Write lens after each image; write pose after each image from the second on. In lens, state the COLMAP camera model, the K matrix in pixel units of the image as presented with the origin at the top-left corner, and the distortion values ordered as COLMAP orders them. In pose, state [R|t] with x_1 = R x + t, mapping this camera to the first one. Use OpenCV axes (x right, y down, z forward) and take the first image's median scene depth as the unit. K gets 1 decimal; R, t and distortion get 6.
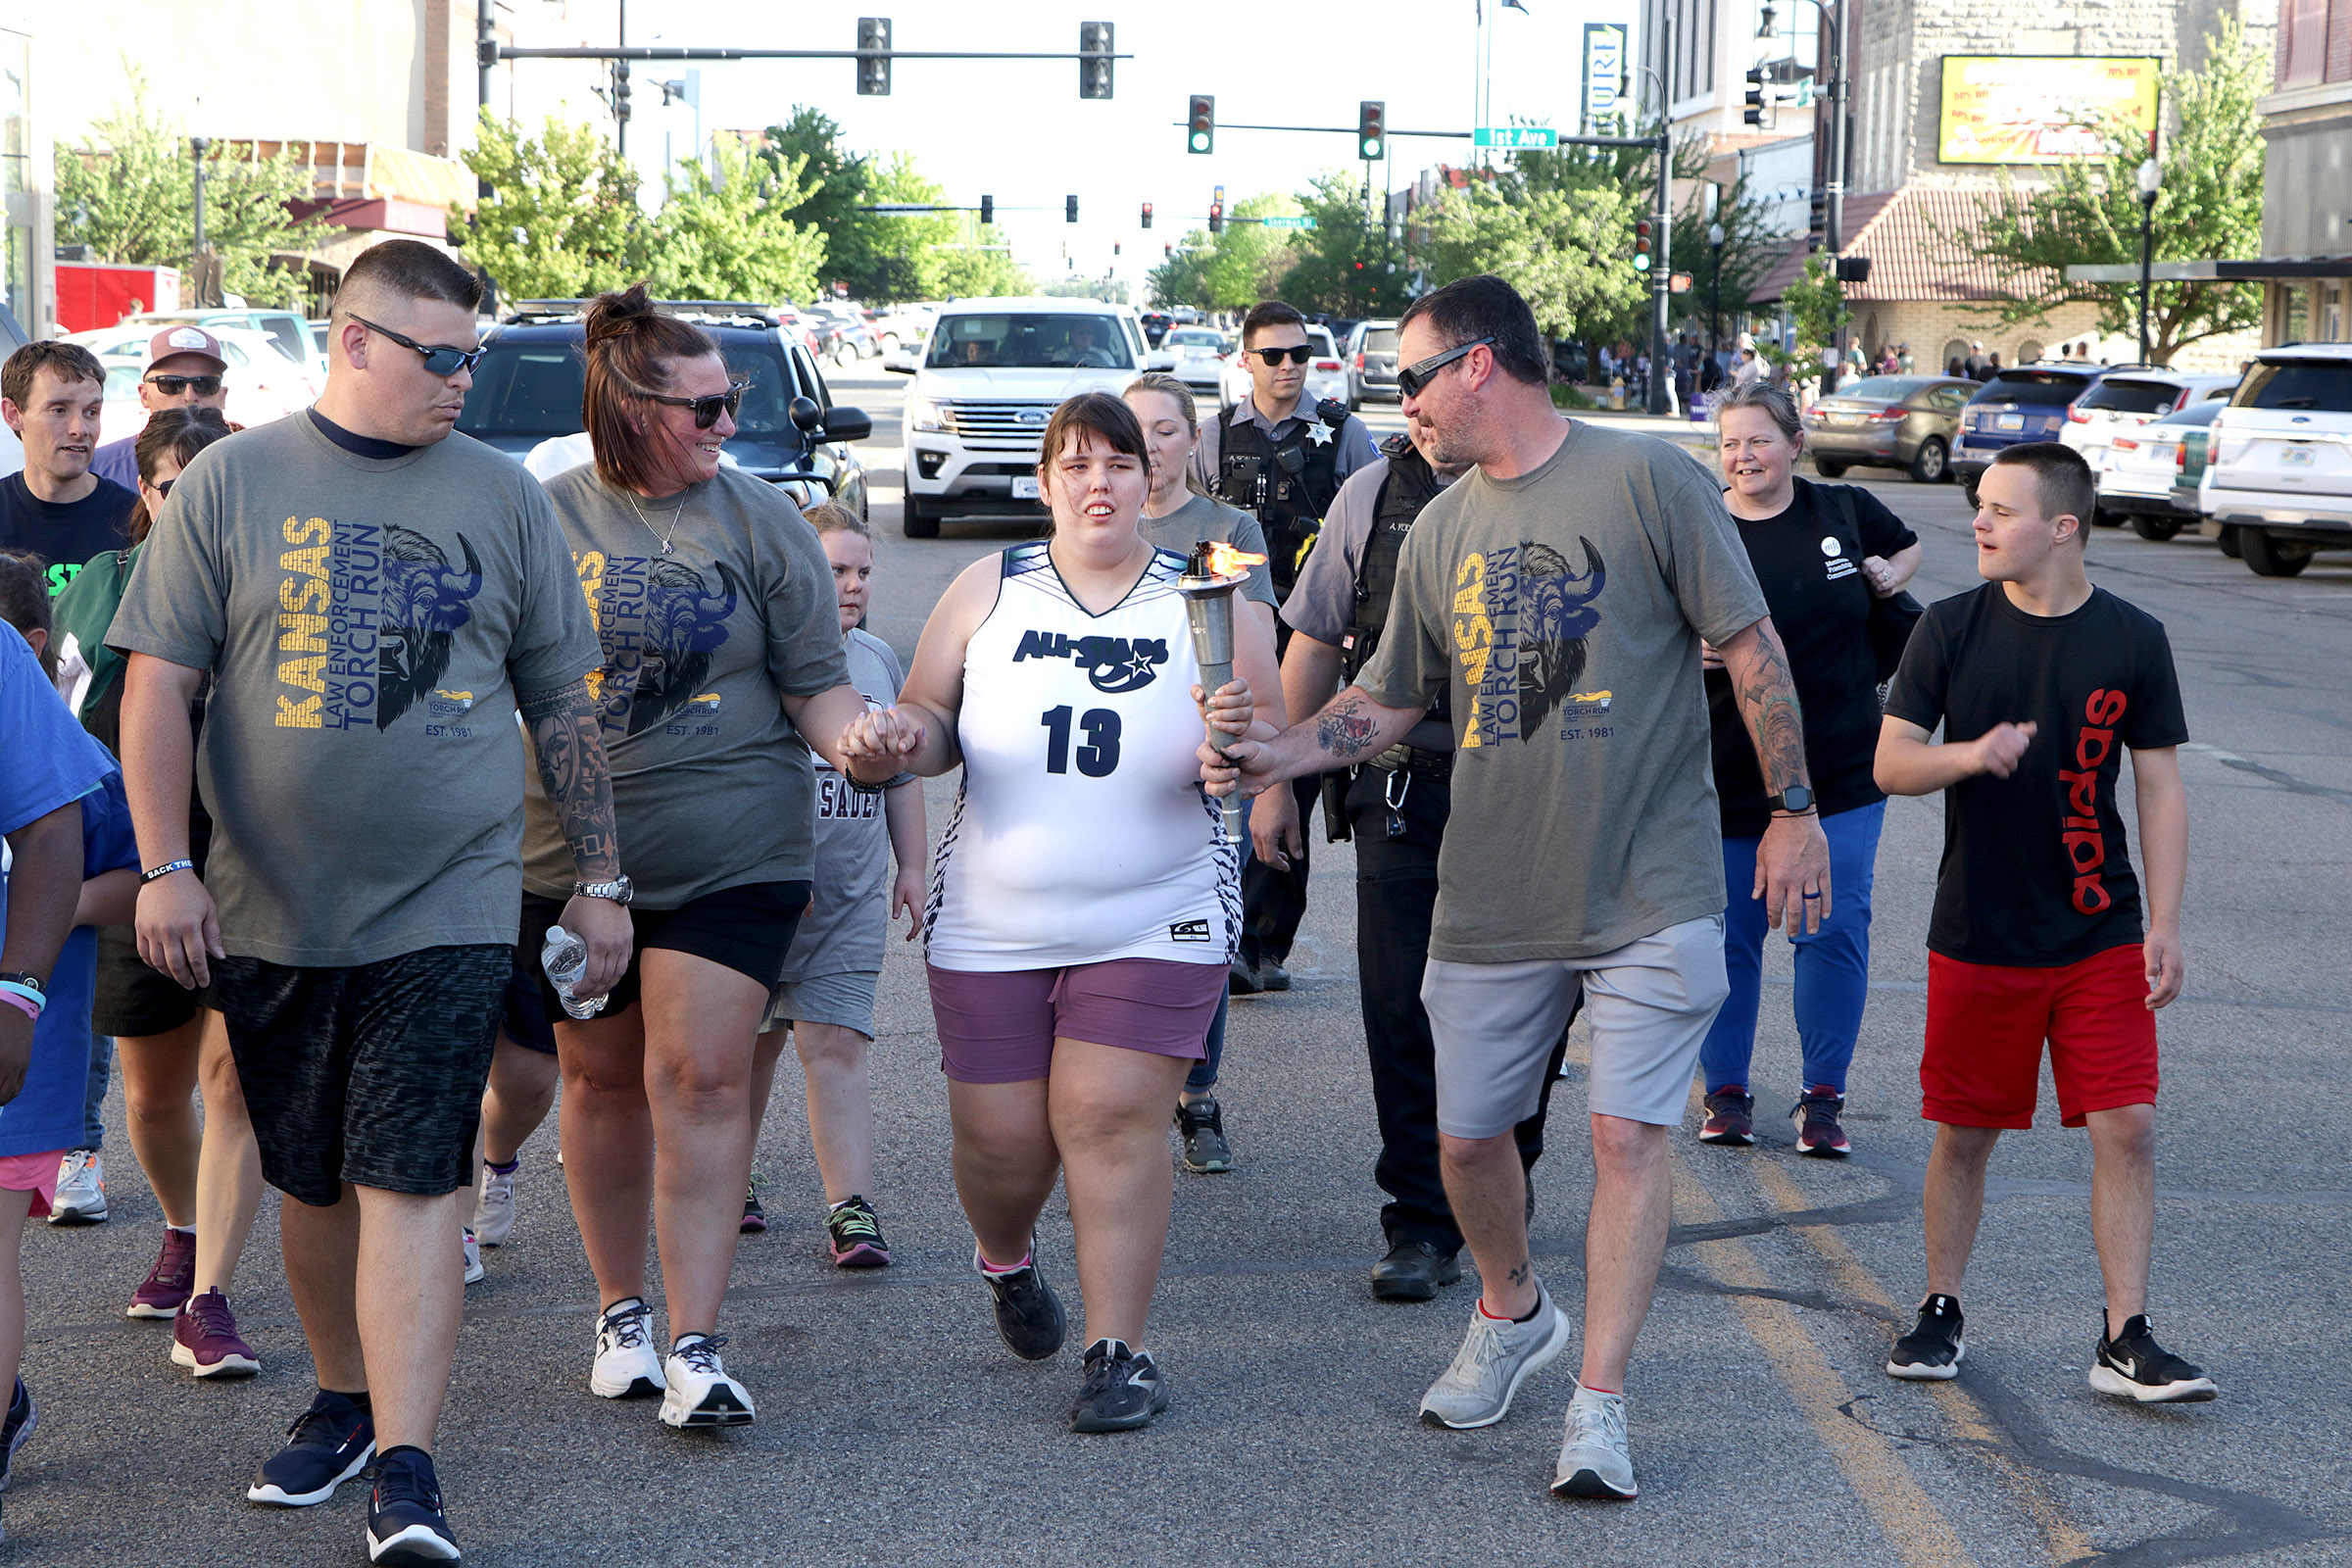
lens RADIAL K [[5509.7, 0, 1176.0], [0, 5509.7, 784.0], [0, 0, 1]] dist [-0.092008, 0.132406]
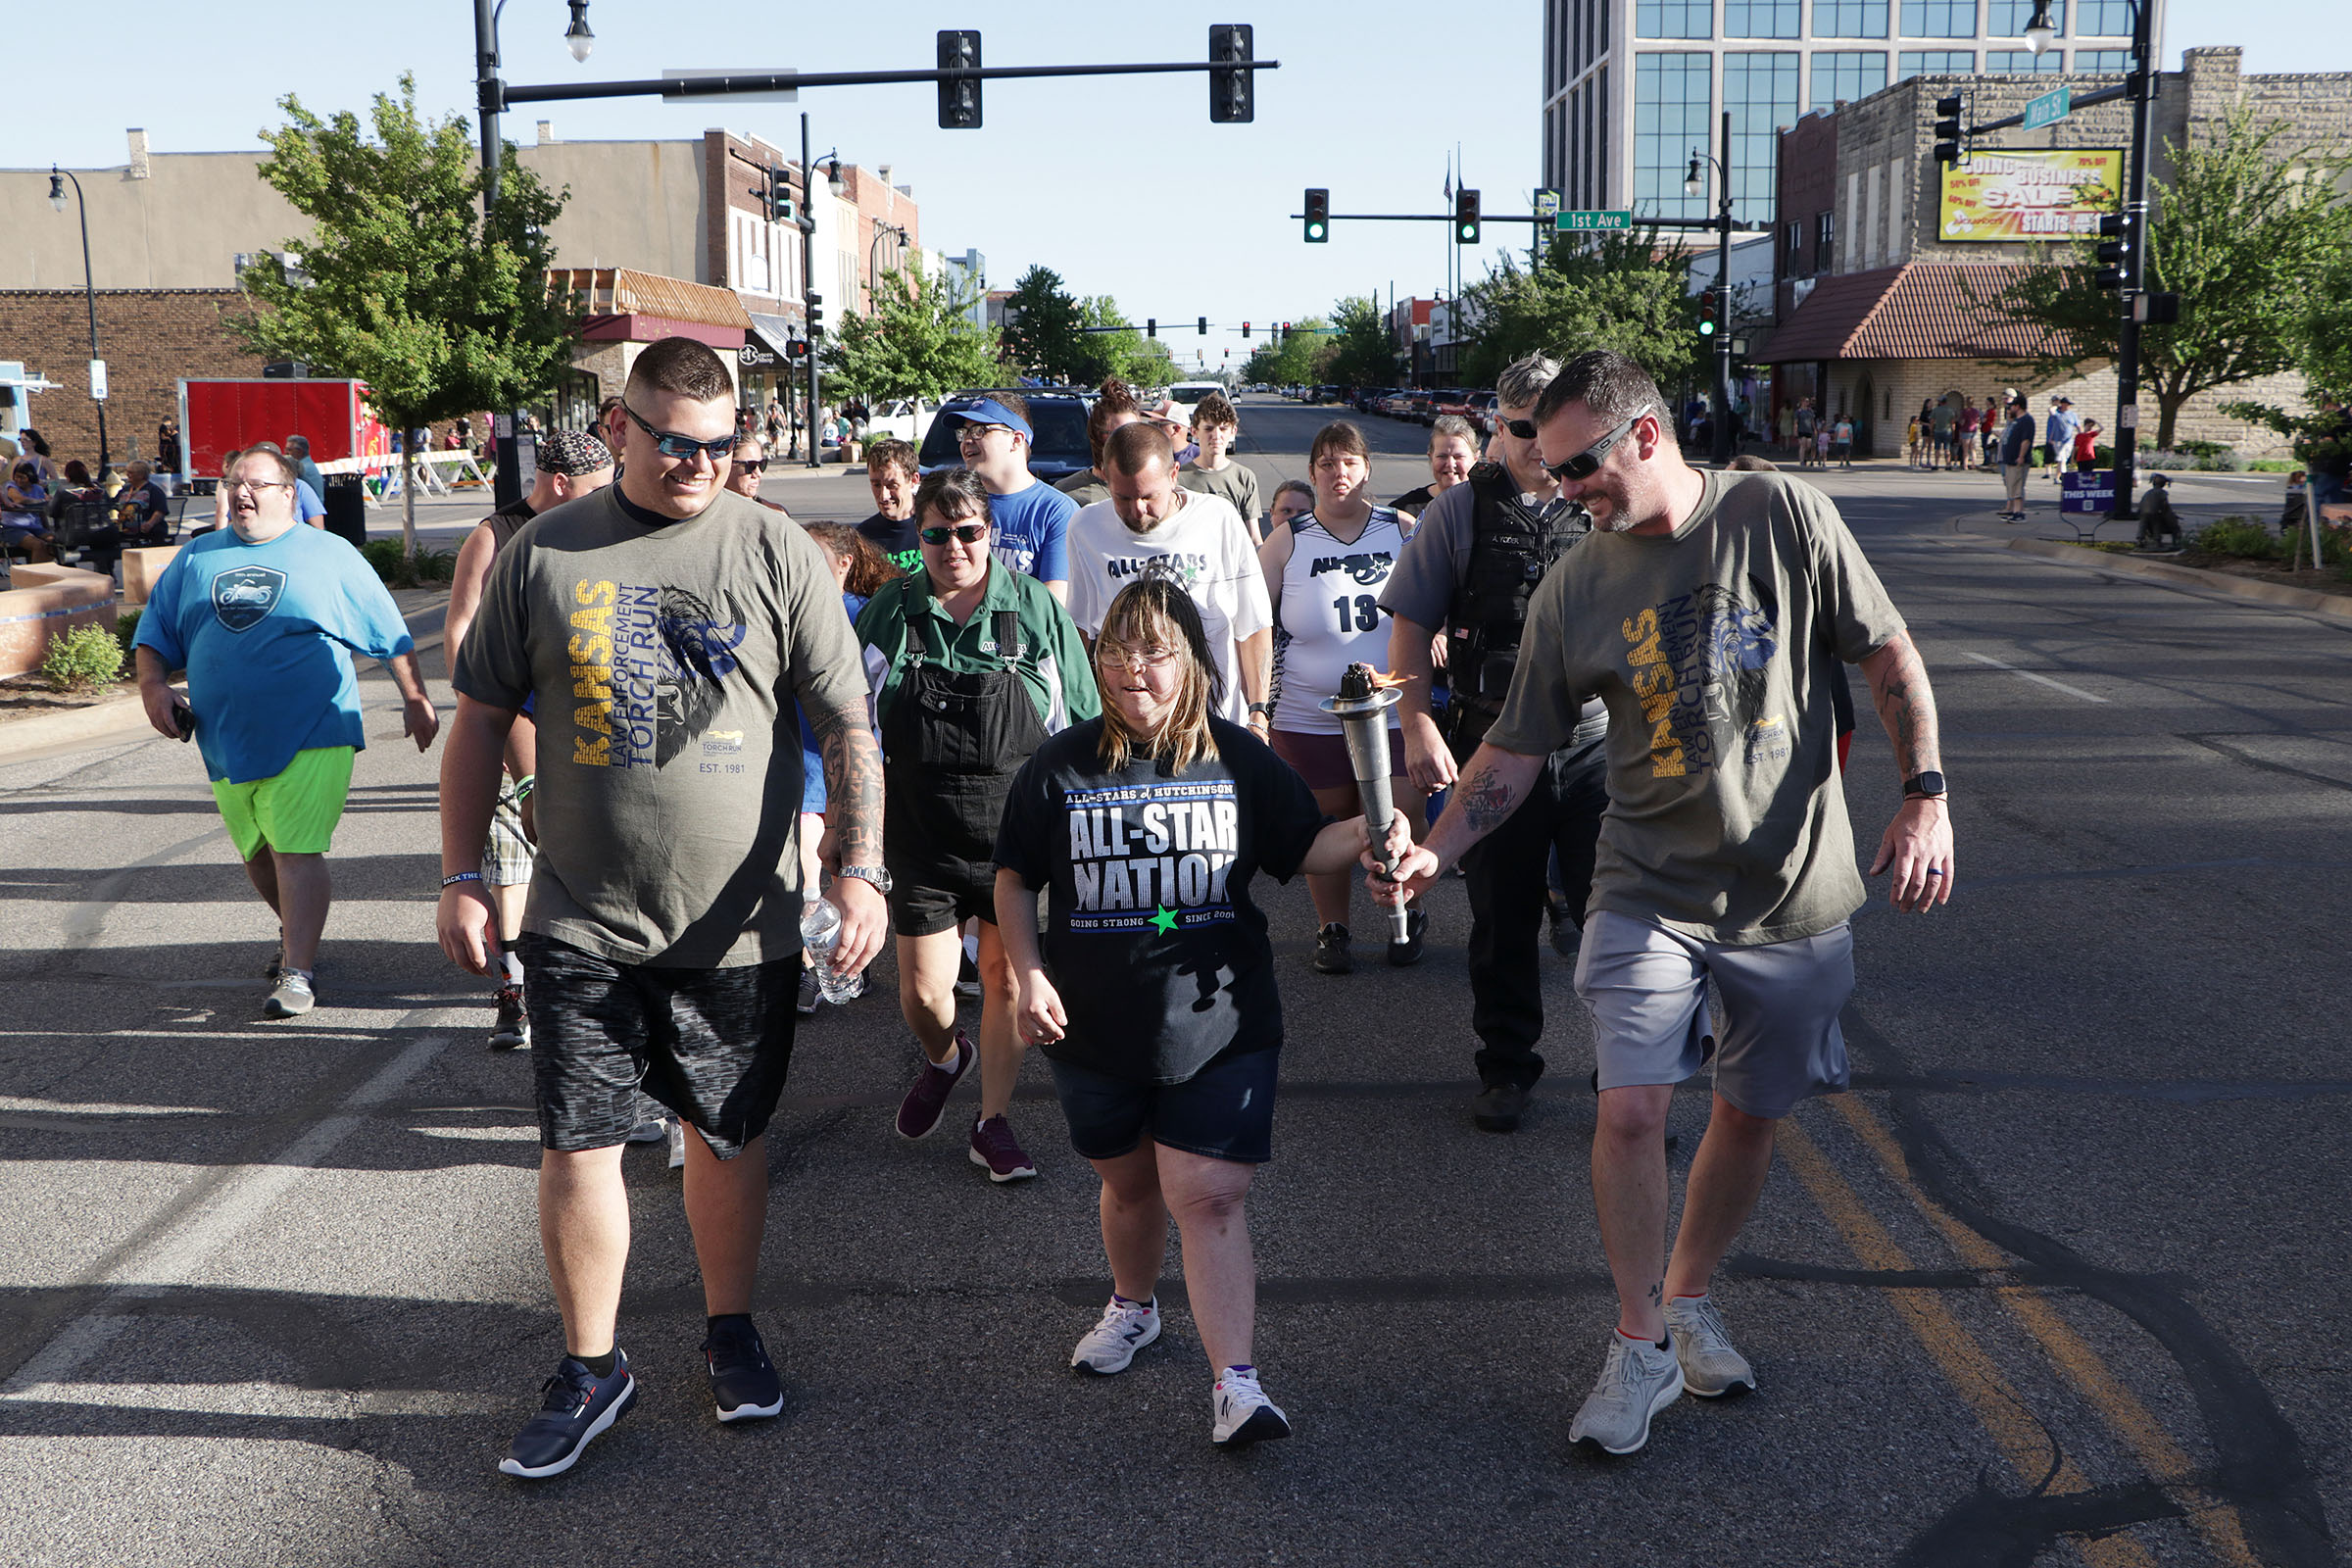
lens RADIAL K [[2144.6, 0, 1176.0], [0, 2144.6, 784.0], [0, 0, 1]] dist [-0.202769, 0.181295]
pose [[0.998973, -0.026755, -0.036577, -0.011168], [0.030207, 0.994793, 0.097334, -0.045309], [0.033782, -0.098339, 0.994579, 0.537771]]
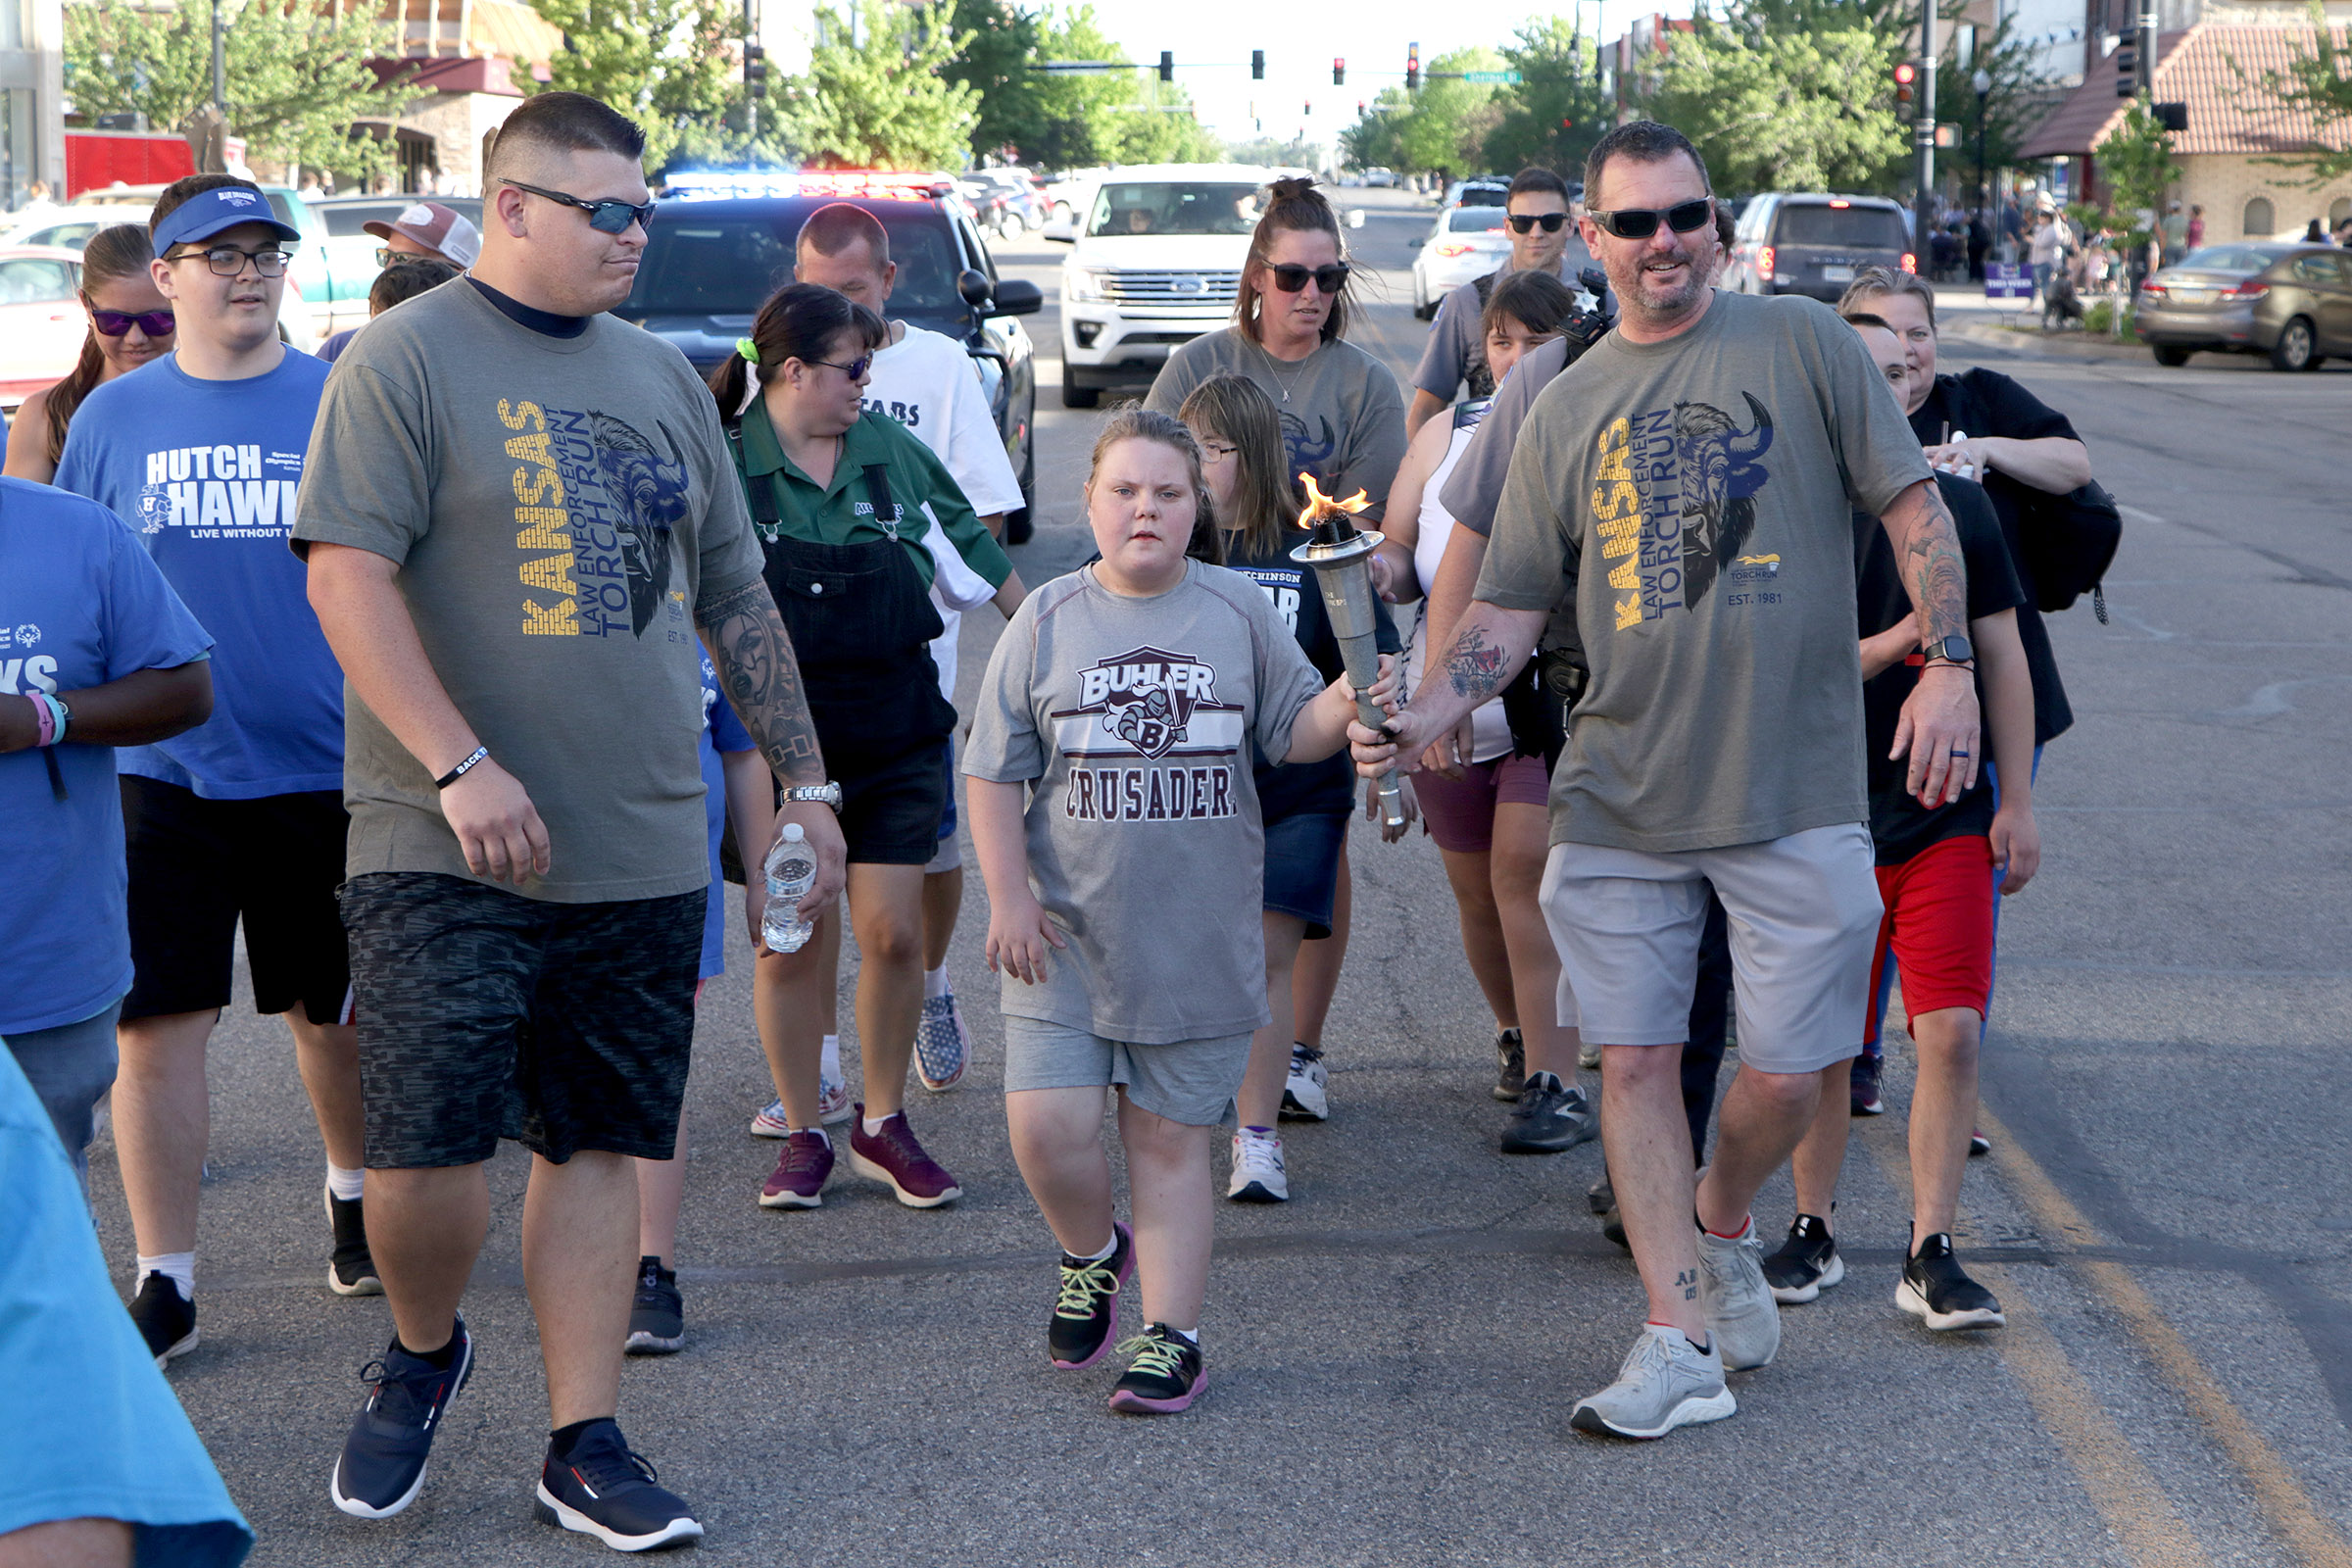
lens RADIAL K [[5509.7, 0, 1176.0], [0, 5509.7, 784.0], [0, 0, 1]] dist [-0.092008, 0.132406]
pose [[0.999346, -0.007242, -0.035429, -0.001250], [0.008104, 0.999673, 0.024253, -0.009380], [0.035242, -0.024524, 0.999078, 0.110945]]
